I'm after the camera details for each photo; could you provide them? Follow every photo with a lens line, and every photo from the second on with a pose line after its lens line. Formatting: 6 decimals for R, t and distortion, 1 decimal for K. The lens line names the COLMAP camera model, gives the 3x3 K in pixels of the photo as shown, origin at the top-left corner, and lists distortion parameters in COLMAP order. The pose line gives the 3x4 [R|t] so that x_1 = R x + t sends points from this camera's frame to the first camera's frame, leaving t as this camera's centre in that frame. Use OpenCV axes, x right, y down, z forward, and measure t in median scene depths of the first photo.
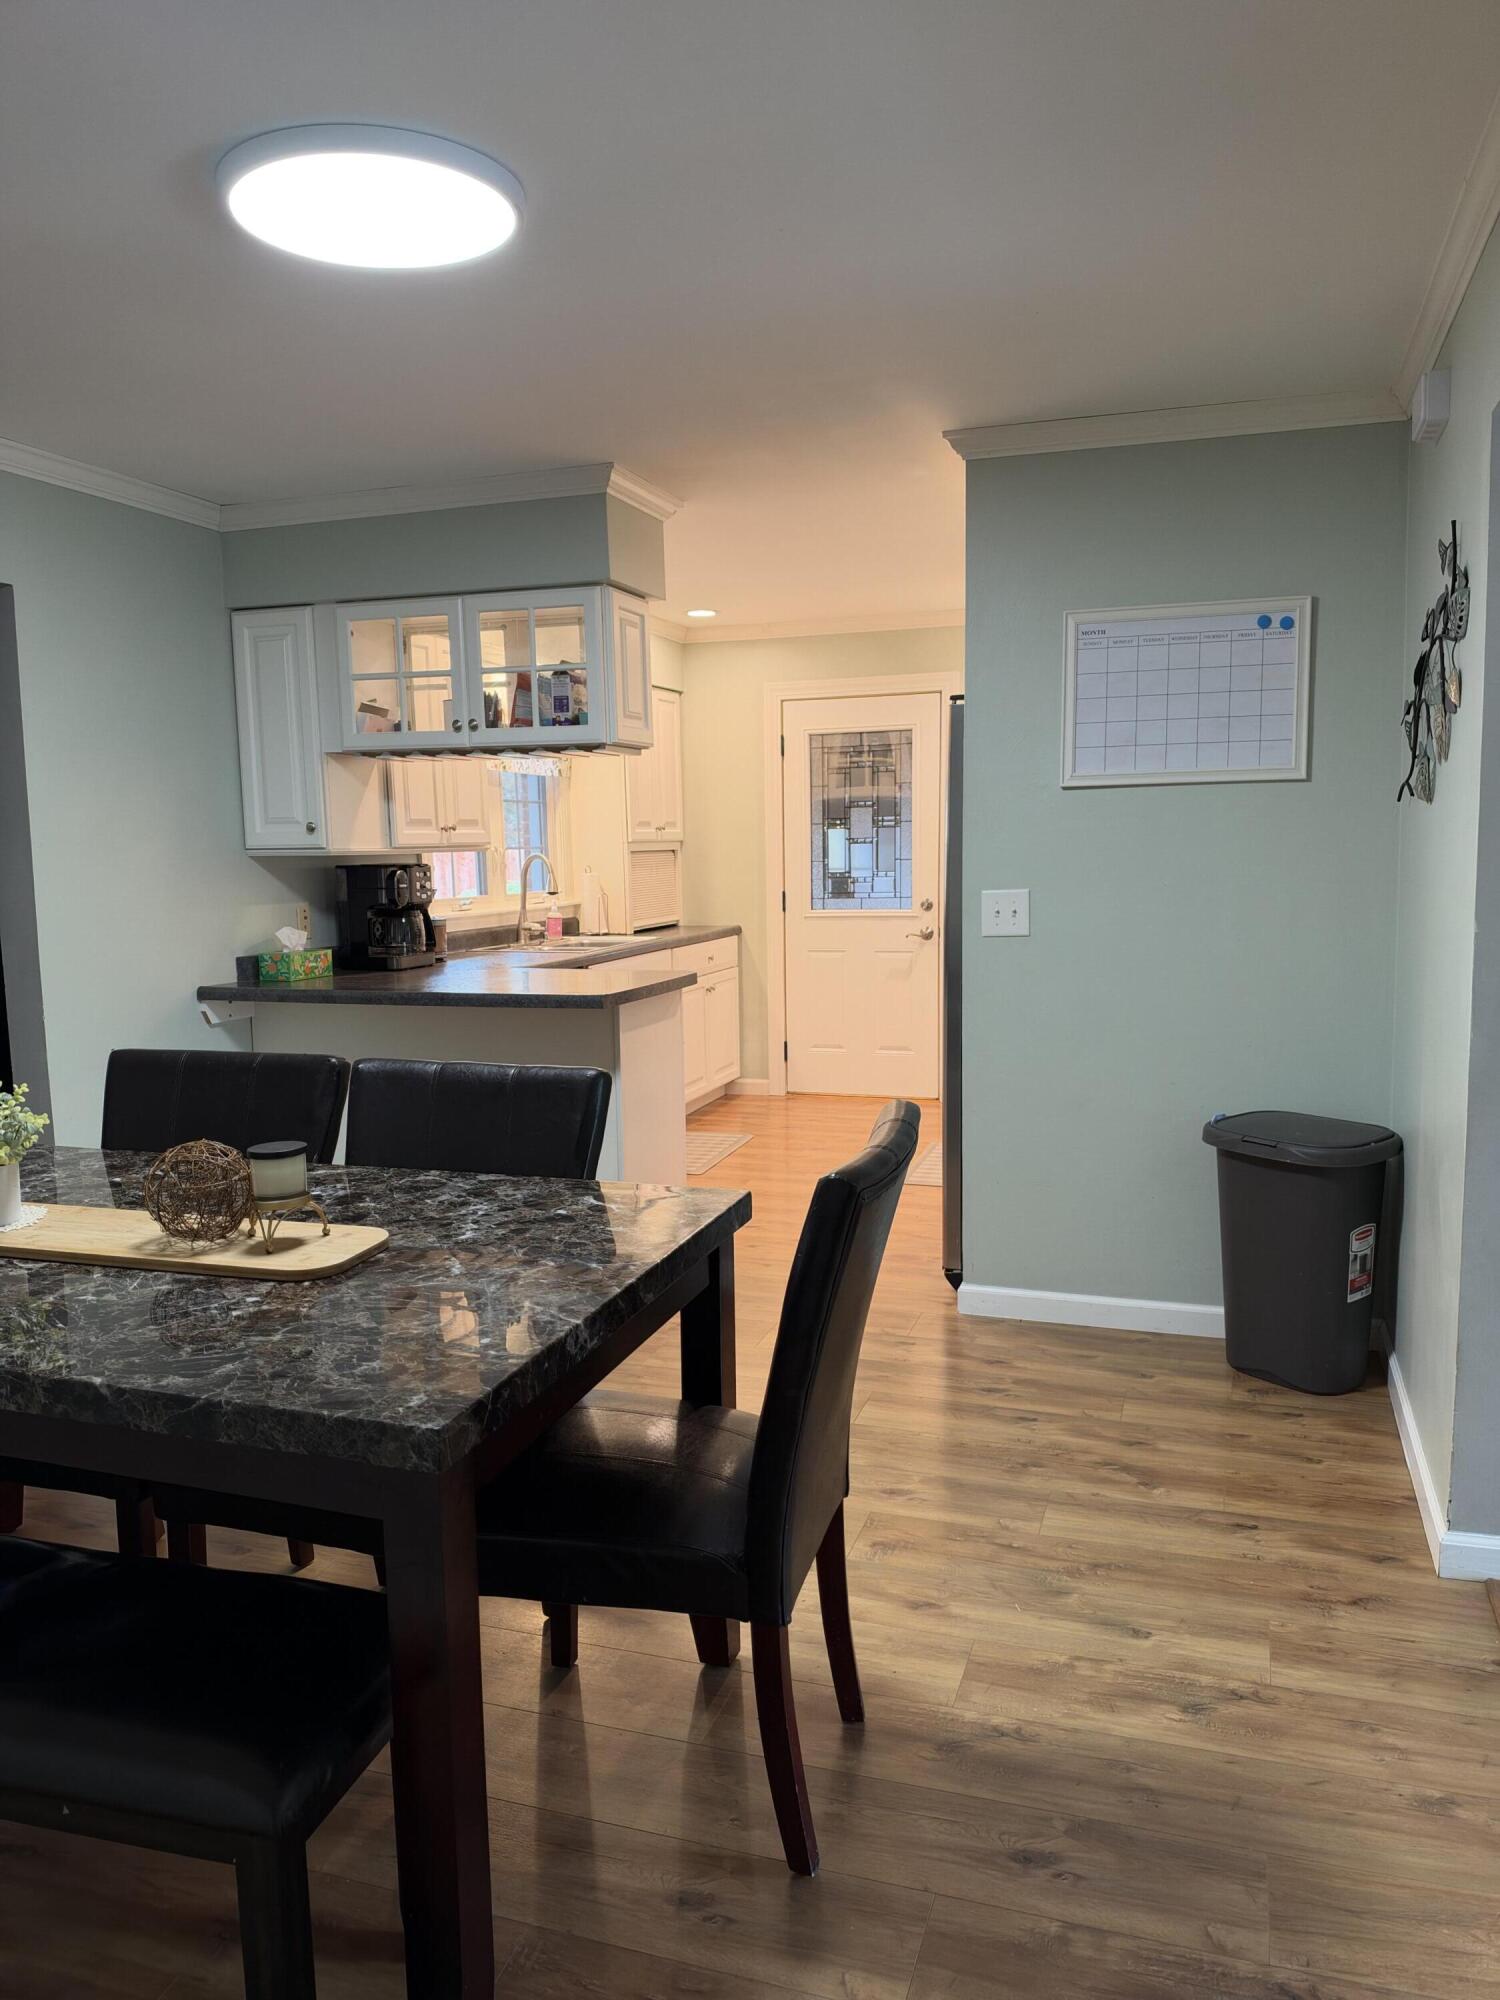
lens RADIAL K [[1452.6, 0, 754.5], [0, 1452.6, 1009.3], [0, 0, 1]] dist [0.071226, -0.077357]
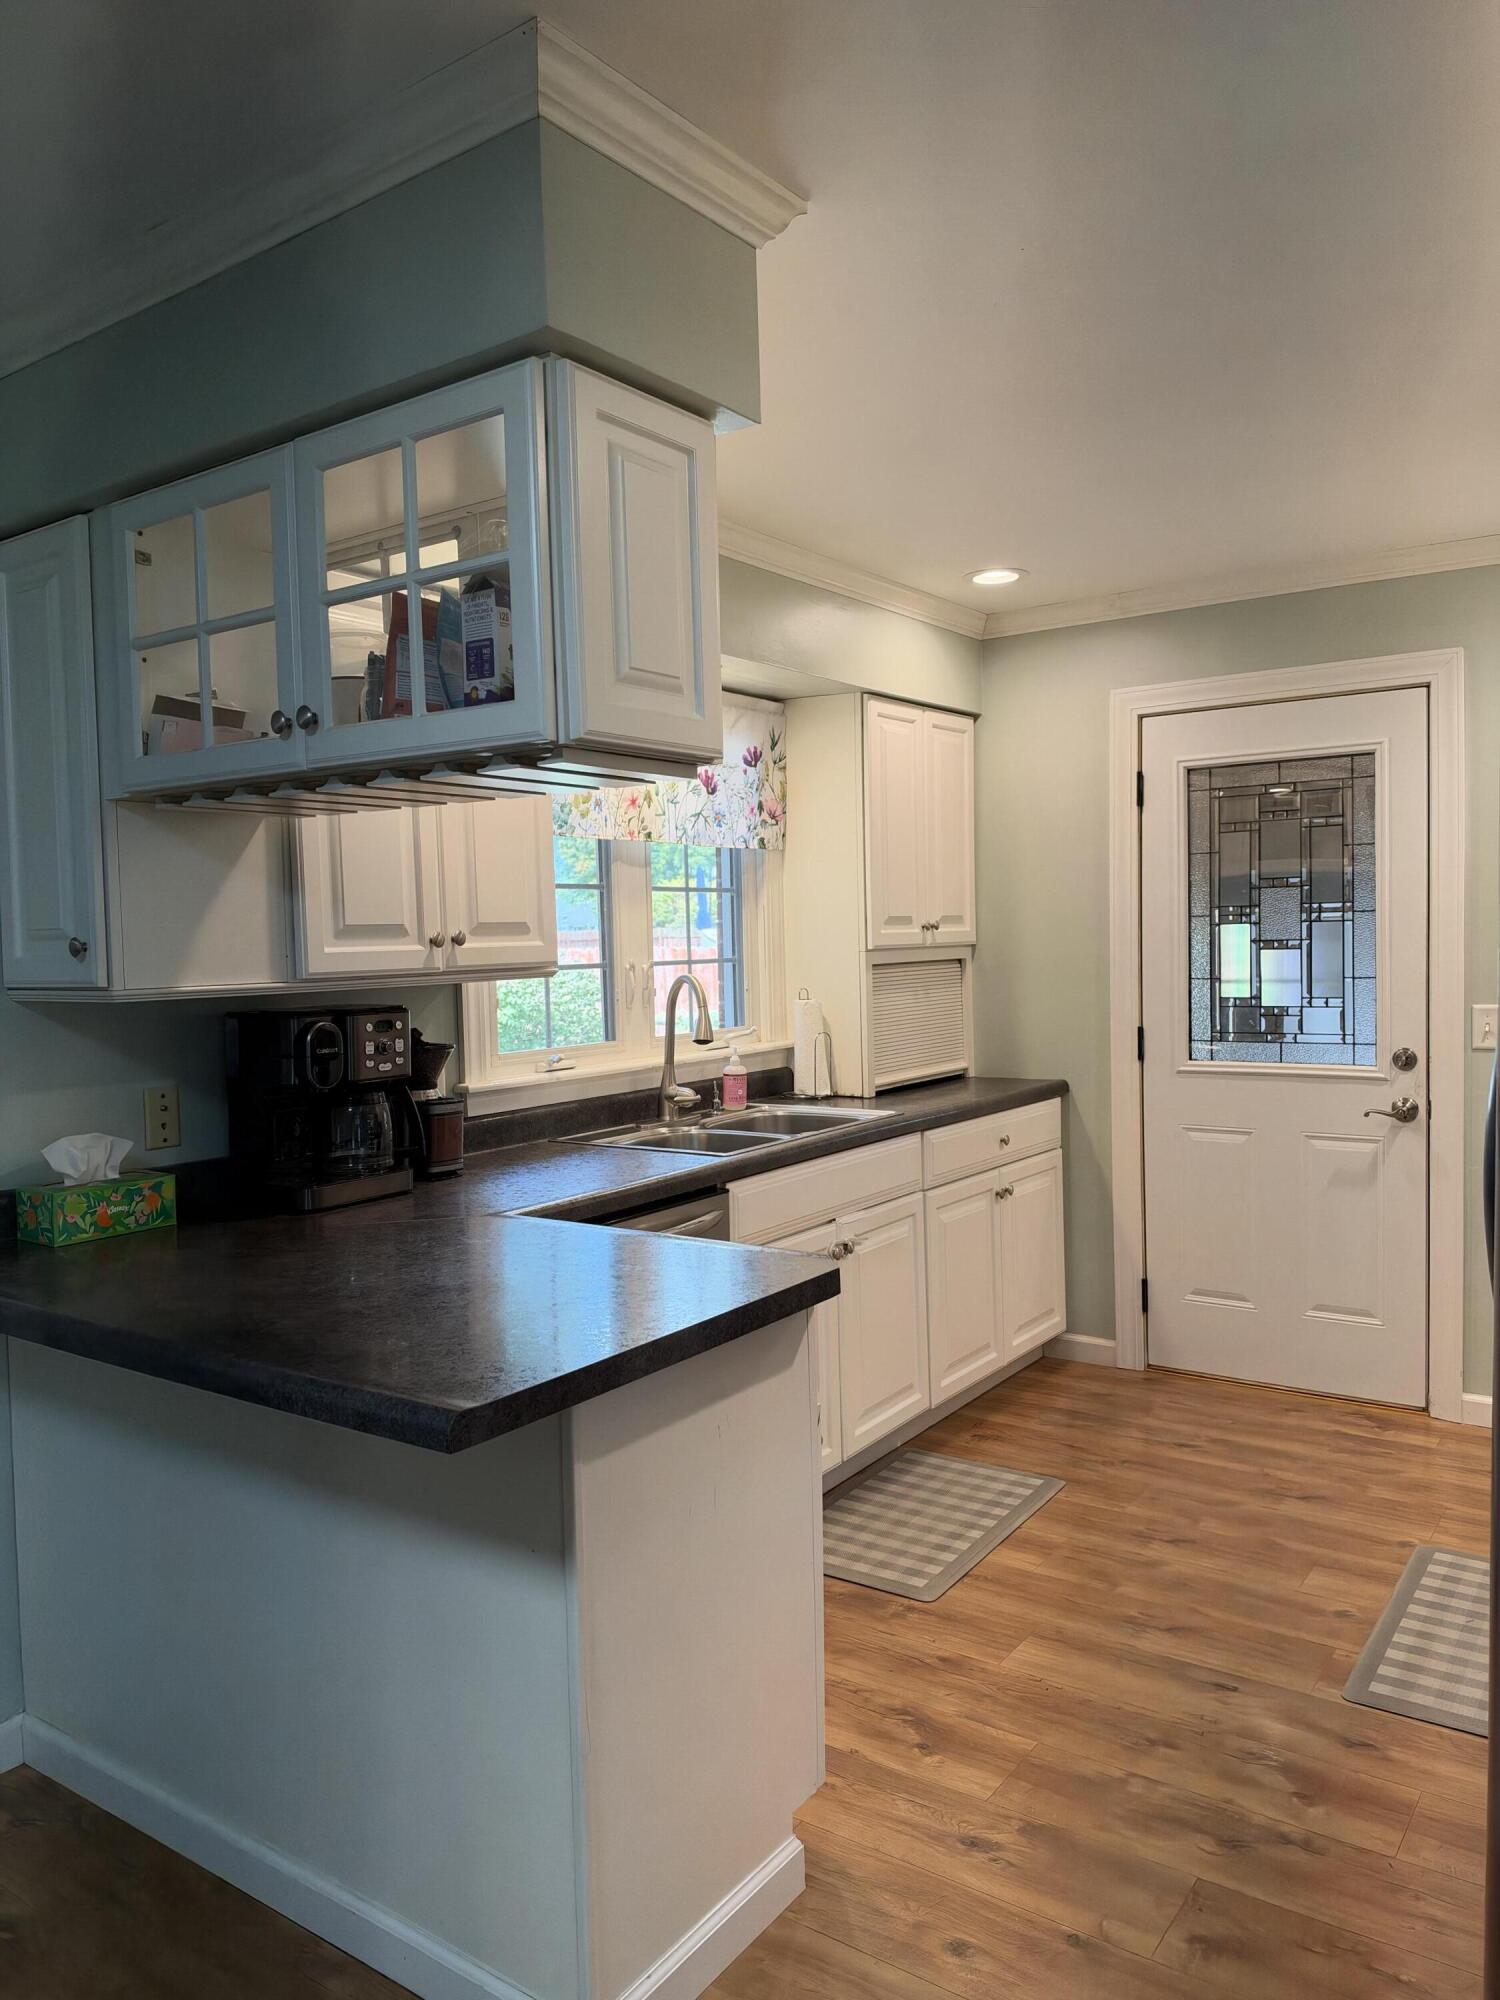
lens RADIAL K [[1452.6, 0, 706.8], [0, 1452.6, 983.0], [0, 0, 1]] dist [0.071226, -0.077357]
pose [[0.950840, 0.002992, -0.309667, 0.040262], [-0.026774, 0.997003, -0.072578, -0.055432], [0.308522, 0.077301, 0.948071, 0.402282]]
